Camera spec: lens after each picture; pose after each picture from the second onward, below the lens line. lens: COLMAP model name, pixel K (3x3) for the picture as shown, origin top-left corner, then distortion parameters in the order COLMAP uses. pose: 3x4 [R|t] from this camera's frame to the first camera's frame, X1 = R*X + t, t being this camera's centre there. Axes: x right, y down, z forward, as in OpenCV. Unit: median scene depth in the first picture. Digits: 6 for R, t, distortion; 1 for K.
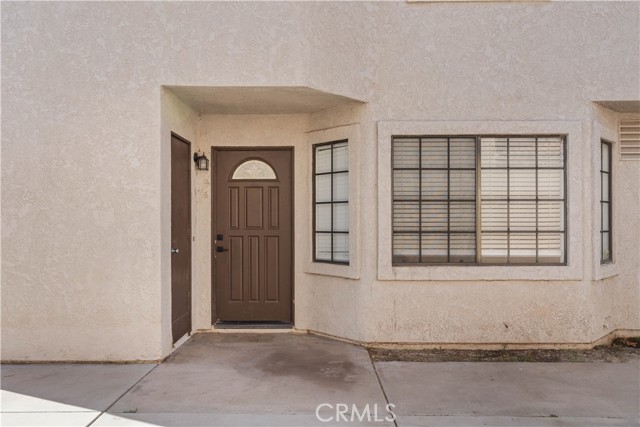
lens RADIAL K [[480.9, 0, 320.0], [0, 480.9, 216.2], [0, 0, 1]] dist [0.006507, -0.011393]
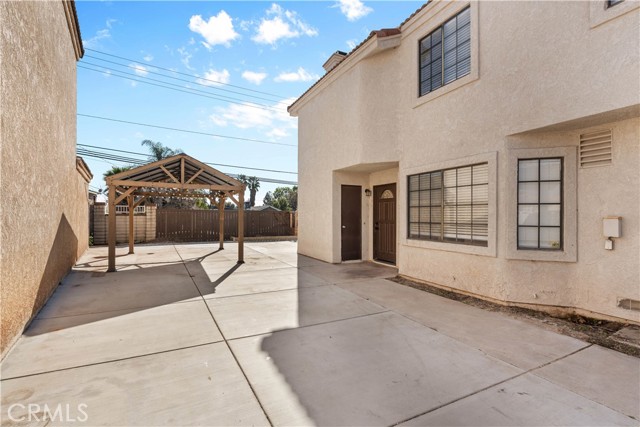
lens RADIAL K [[310.7, 0, 320.2], [0, 310.7, 212.7], [0, 0, 1]] dist [0.001460, 0.000191]
pose [[0.434641, -0.004204, -0.900594, 1.169798], [-0.005000, 0.999962, -0.007081, 0.003780], [0.900590, 0.007580, 0.434604, 0.085196]]
